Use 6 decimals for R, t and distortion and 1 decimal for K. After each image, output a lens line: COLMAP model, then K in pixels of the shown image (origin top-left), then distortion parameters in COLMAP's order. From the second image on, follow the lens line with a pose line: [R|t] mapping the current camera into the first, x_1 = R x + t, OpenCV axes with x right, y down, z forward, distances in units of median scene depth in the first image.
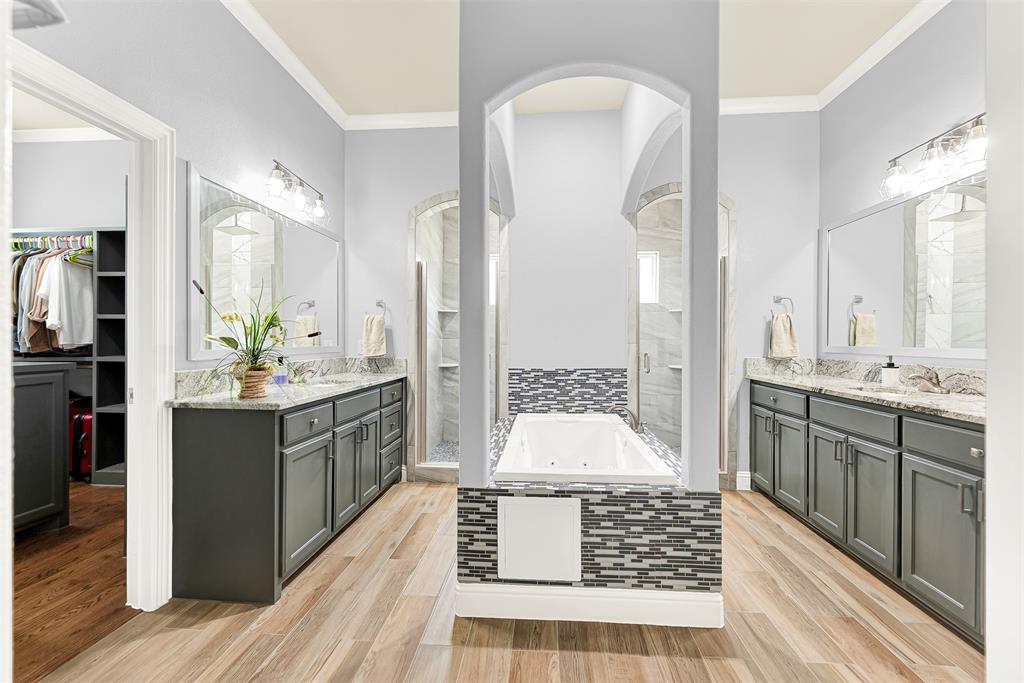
lens RADIAL K [[415.6, 0, 516.7], [0, 415.6, 340.5], [0, 0, 1]] dist [0.000397, -0.000121]
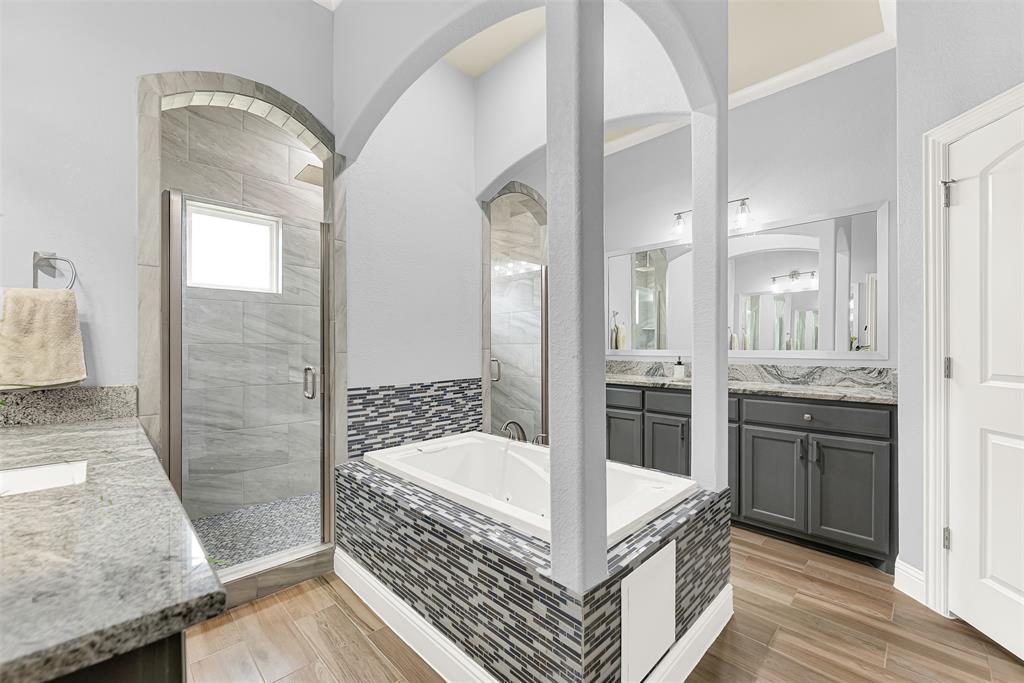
lens RADIAL K [[415.6, 0, 509.5], [0, 415.6, 344.8], [0, 0, 1]] dist [0.000397, -0.000121]
pose [[0.650872, -0.002138, 0.759185, -0.473349], [0.003238, 0.999995, 0.000040, -0.002594], [-0.759181, 0.002432, 0.650875, 0.497891]]
